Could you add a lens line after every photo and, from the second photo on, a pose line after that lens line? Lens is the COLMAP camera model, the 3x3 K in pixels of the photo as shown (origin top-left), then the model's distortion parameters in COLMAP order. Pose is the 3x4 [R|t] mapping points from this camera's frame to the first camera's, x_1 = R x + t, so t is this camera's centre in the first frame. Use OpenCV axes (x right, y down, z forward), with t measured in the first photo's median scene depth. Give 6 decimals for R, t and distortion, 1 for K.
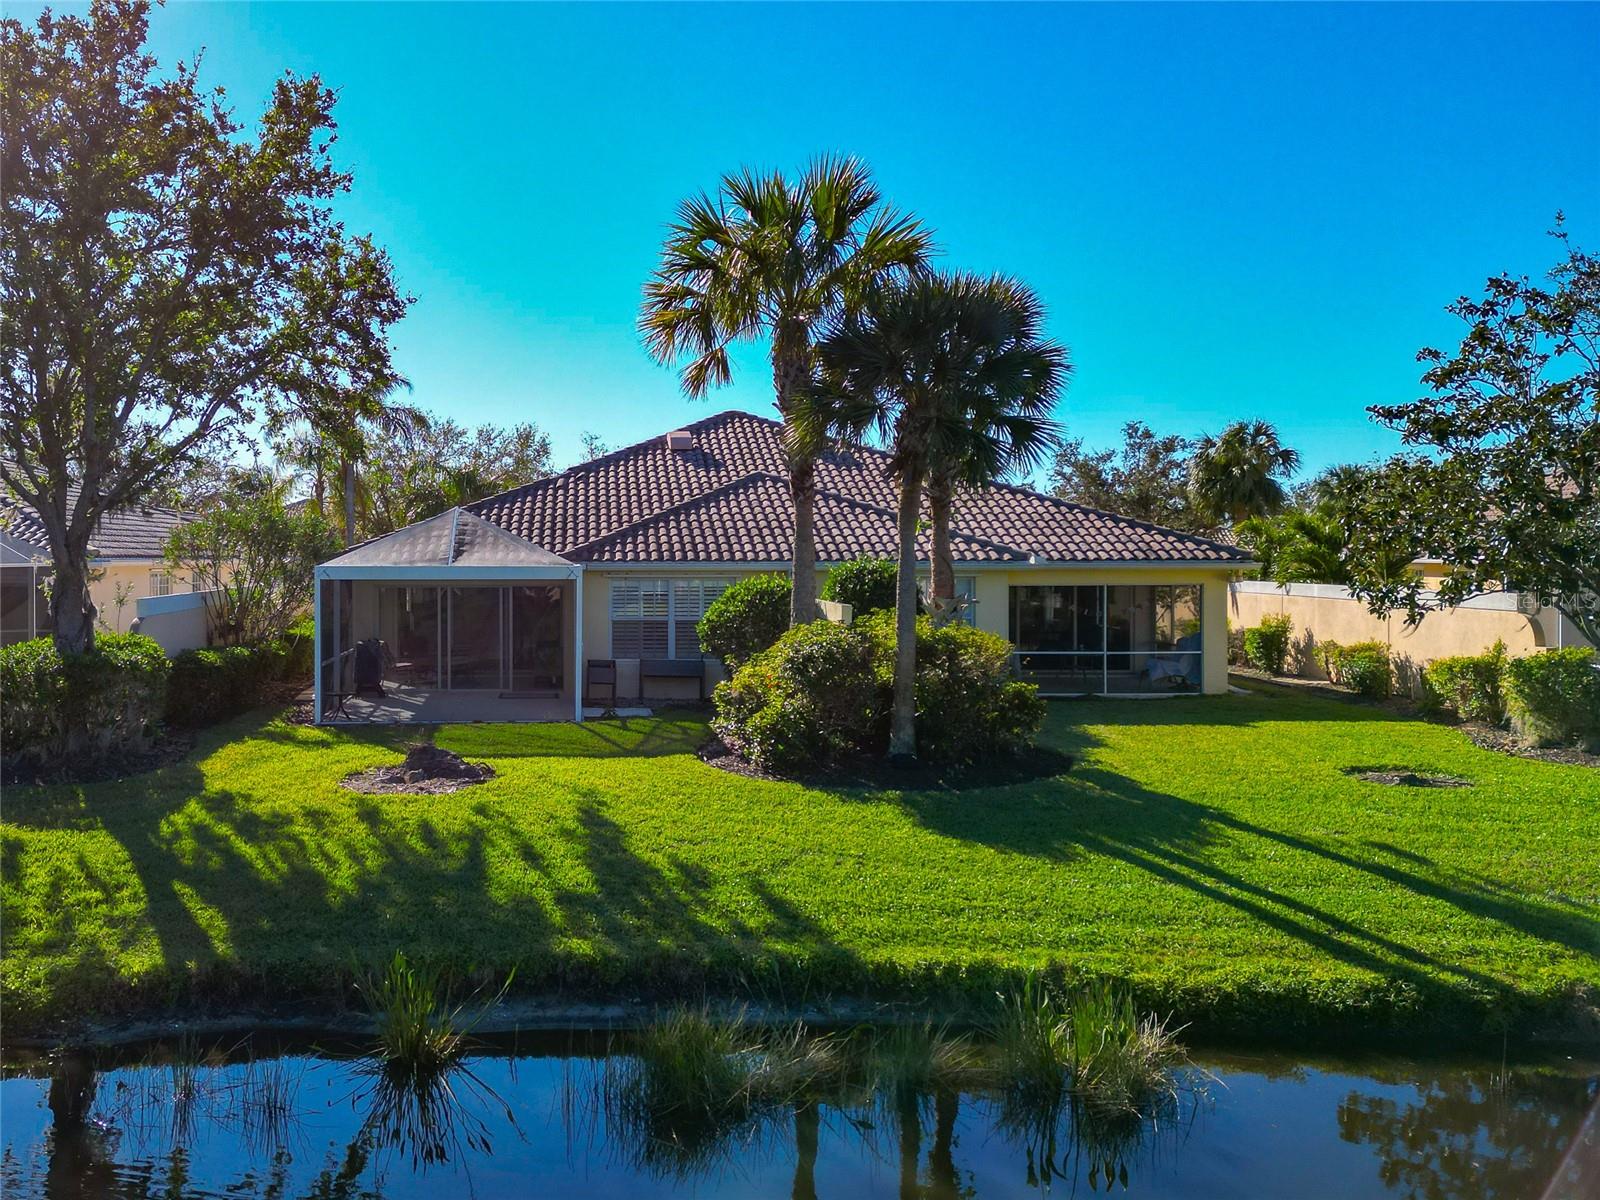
lens RADIAL K [[1408.8, 0, 576.2], [0, 1408.8, 596.9], [0, 0, 1]] dist [0.059464, -0.015072]
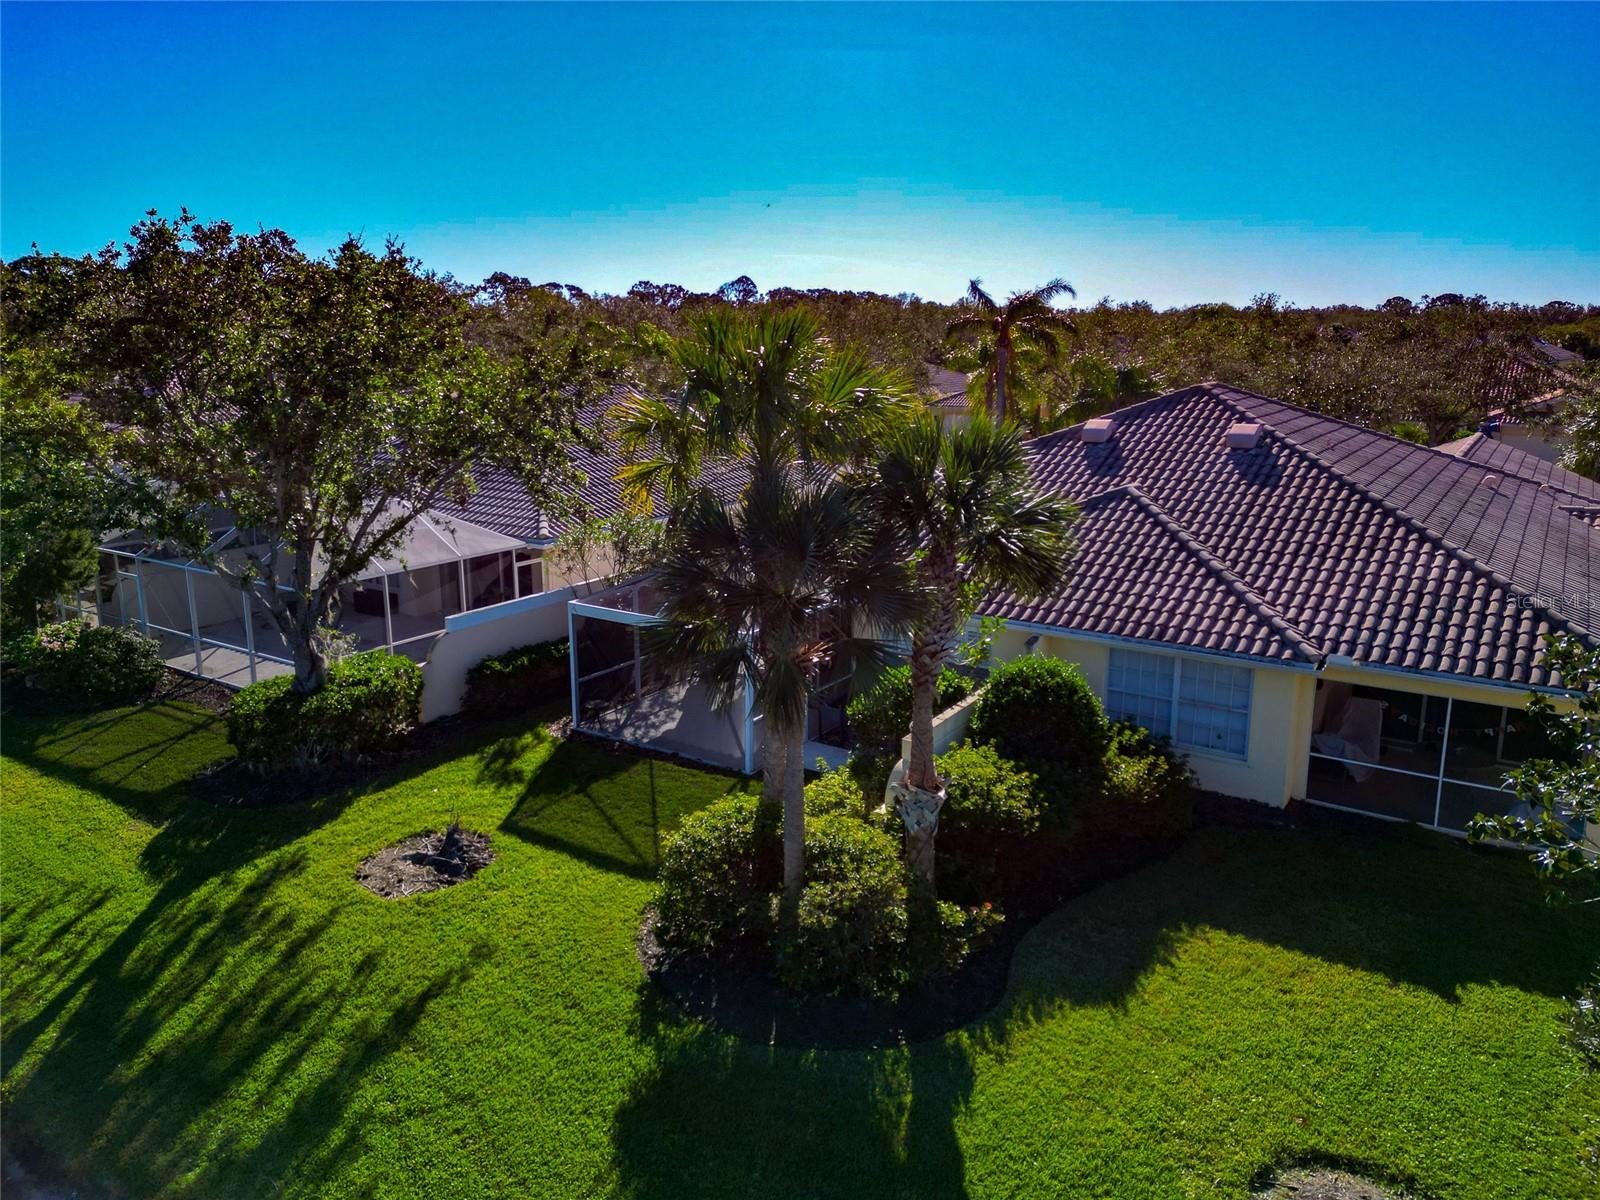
lens RADIAL K [[1129.1, 0, 786.3], [0, 1129.1, 579.1], [0, 0, 1]] dist [0.074995, -0.065925]
pose [[0.820083, 0.122633, -0.558951, 0.508999], [-0.014358, 0.980870, 0.194135, -0.233924], [0.572065, -0.151182, 0.806155, 0.343242]]
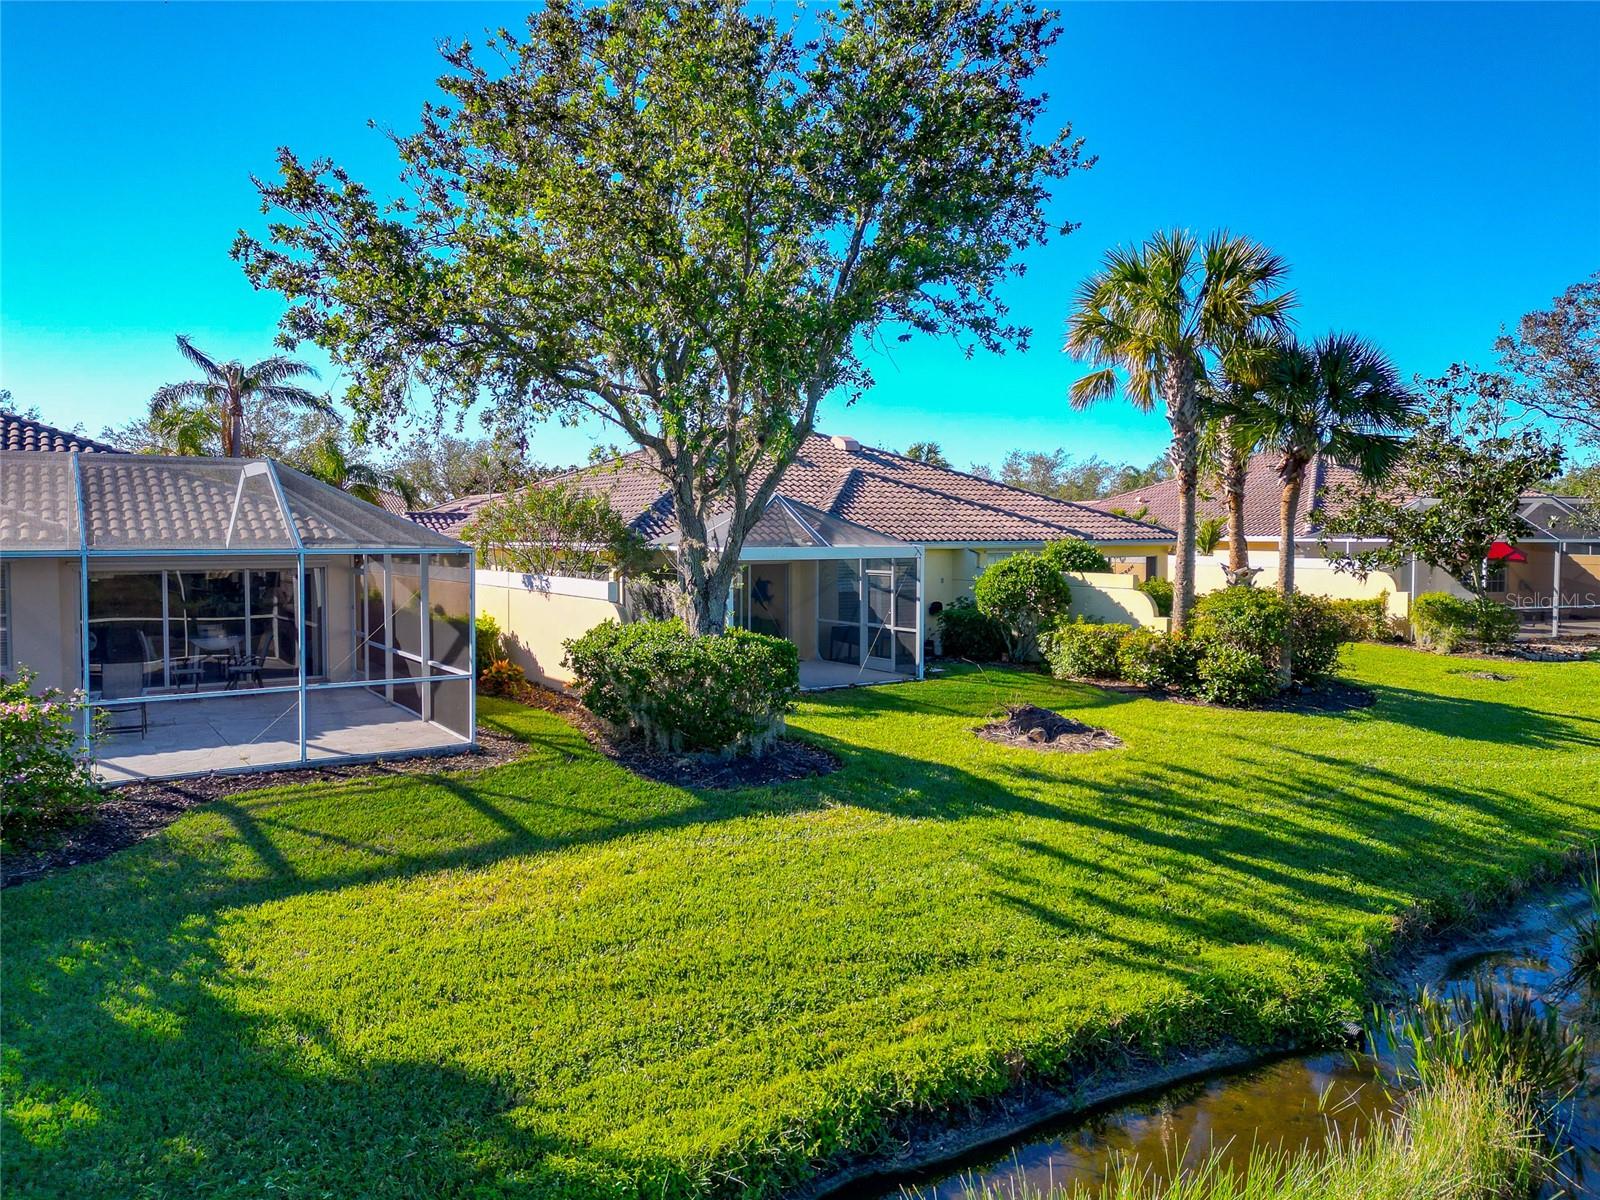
lens RADIAL K [[1129.1, 0, 786.3], [0, 1129.1, 579.1], [0, 0, 1]] dist [0.074995, -0.065925]
pose [[0.841716, -0.020843, 0.539517, -0.612408], [0.014589, 0.999768, 0.015864, -0.010597], [-0.539723, -0.005482, 0.841825, 0.278987]]
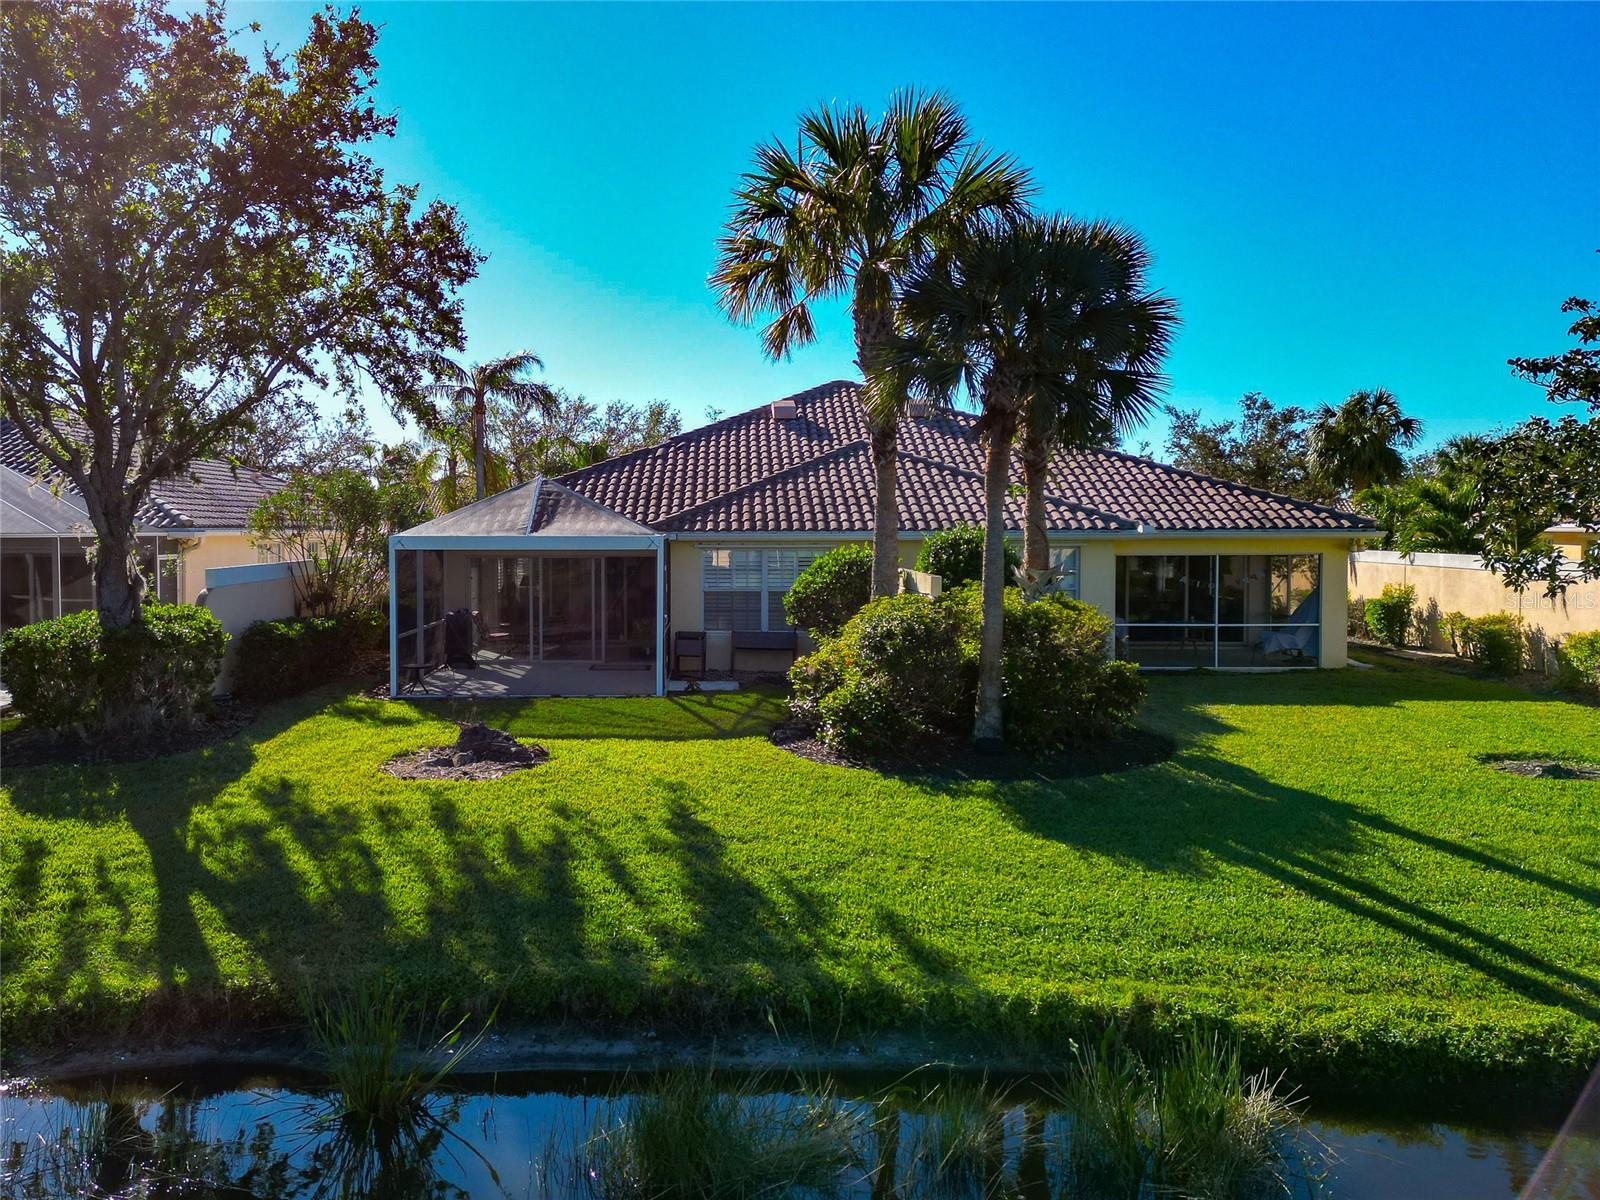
lens RADIAL K [[1293.2, 0, 658.9], [0, 1293.2, 596.0], [0, 0, 1]] dist [0.064863, -0.043693]
pose [[0.998655, 0.001533, -0.051819, 0.048348], [-0.000306, 0.999720, 0.023675, -0.001584], [0.051841, -0.023628, 0.998376, 0.114482]]
